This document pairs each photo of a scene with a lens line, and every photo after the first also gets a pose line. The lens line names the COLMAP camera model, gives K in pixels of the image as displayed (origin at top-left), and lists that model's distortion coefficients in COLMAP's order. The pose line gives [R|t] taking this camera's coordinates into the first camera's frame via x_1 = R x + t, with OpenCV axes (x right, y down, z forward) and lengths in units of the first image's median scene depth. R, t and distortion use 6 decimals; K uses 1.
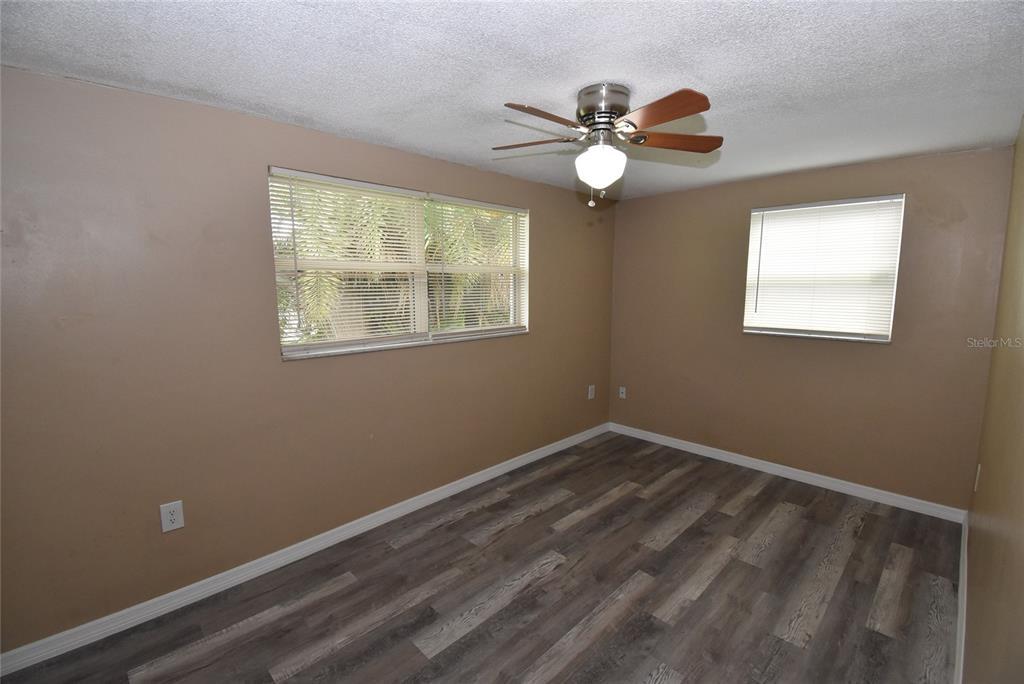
lens RADIAL K [[466.6, 0, 516.8], [0, 466.6, 338.6], [0, 0, 1]] dist [-0.002109, -0.000975]
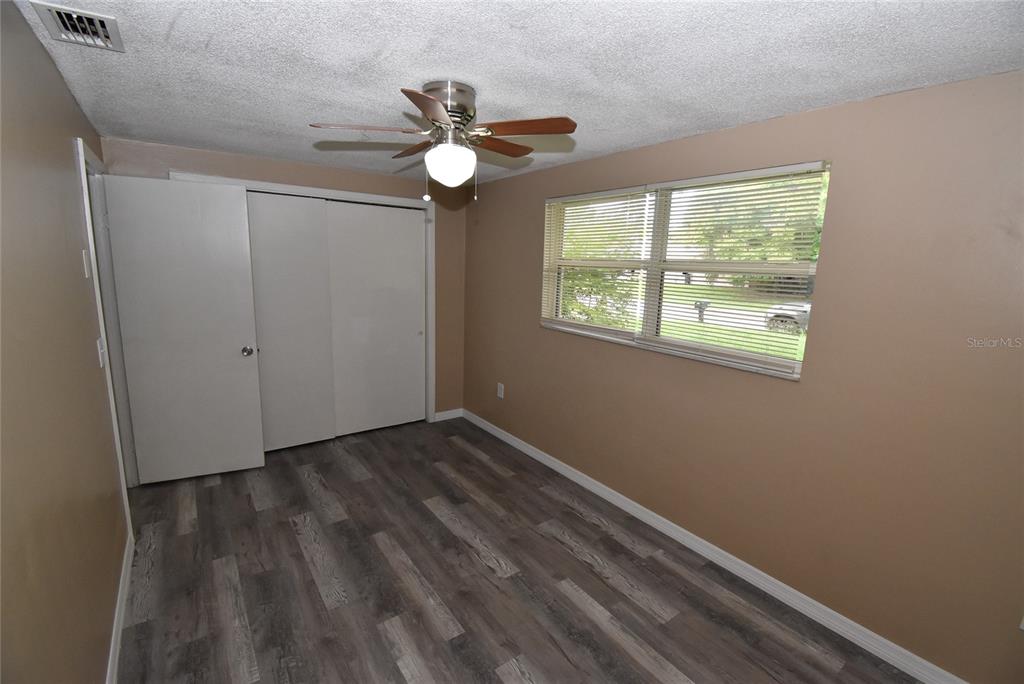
lens RADIAL K [[466.6, 0, 511.4], [0, 466.6, 345.1], [0, 0, 1]] dist [-0.002109, -0.000975]
pose [[-0.188191, 0.172779, -0.966815, 0.992030], [-0.150647, 0.967676, 0.202257, -0.186550], [0.970510, 0.183711, -0.156080, 1.147982]]
